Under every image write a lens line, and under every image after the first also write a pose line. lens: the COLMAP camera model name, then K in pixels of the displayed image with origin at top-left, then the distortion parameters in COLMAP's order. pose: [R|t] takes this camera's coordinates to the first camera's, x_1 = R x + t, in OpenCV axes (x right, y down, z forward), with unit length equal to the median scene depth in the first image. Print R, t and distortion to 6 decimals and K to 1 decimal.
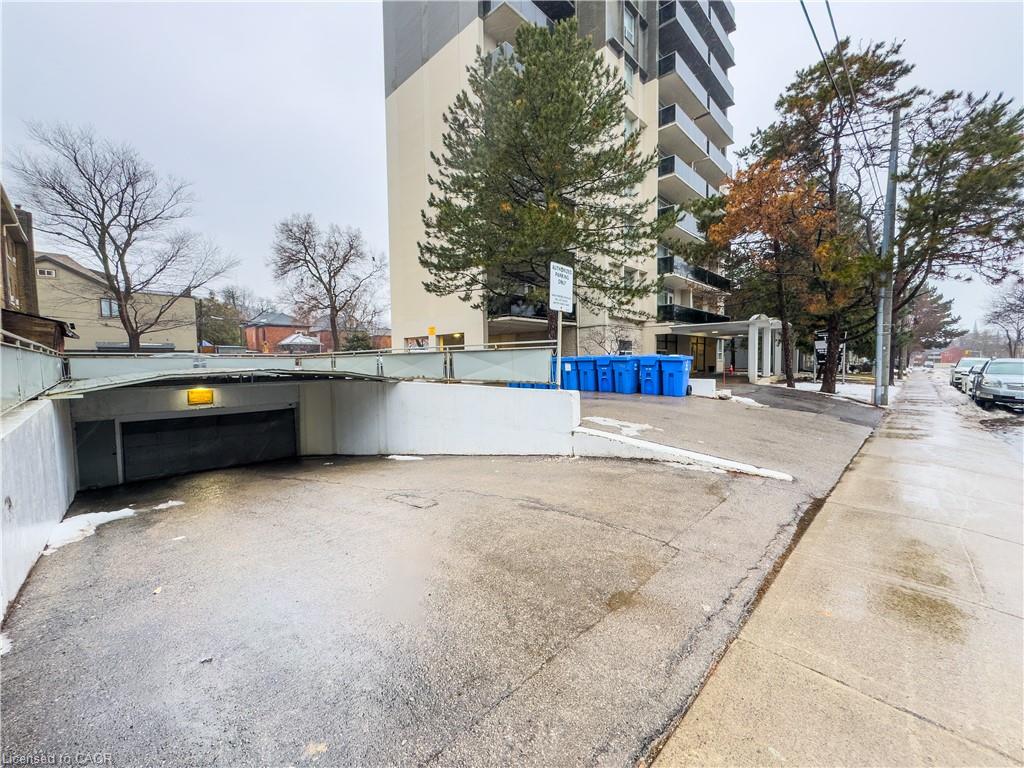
lens RADIAL K [[408.7, 0, 514.9], [0, 408.7, 383.6], [0, 0, 1]] dist [-0.002535, 0.000007]
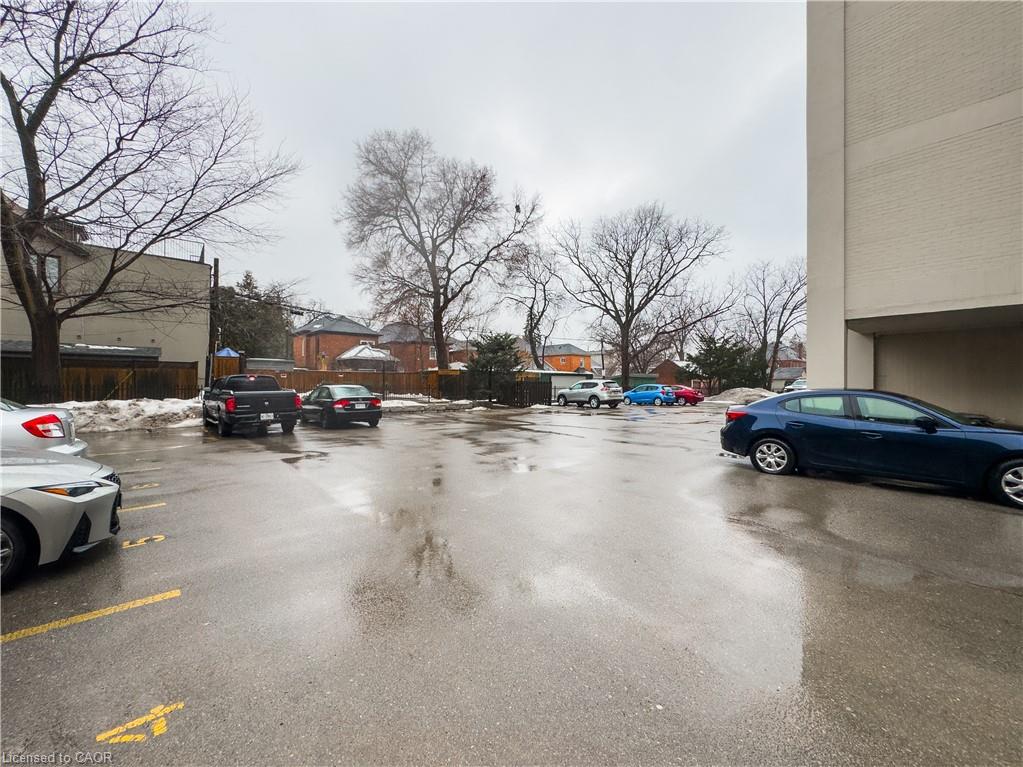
lens RADIAL K [[408.3, 0, 508.9], [0, 408.3, 383.9], [0, 0, 1]] dist [-0.002535, 0.000007]
pose [[0.996039, 0.016969, -0.087280, -0.305494], [-0.021773, 0.998283, -0.054386, -0.030097], [0.086207, 0.056071, 0.994698, 0.453106]]
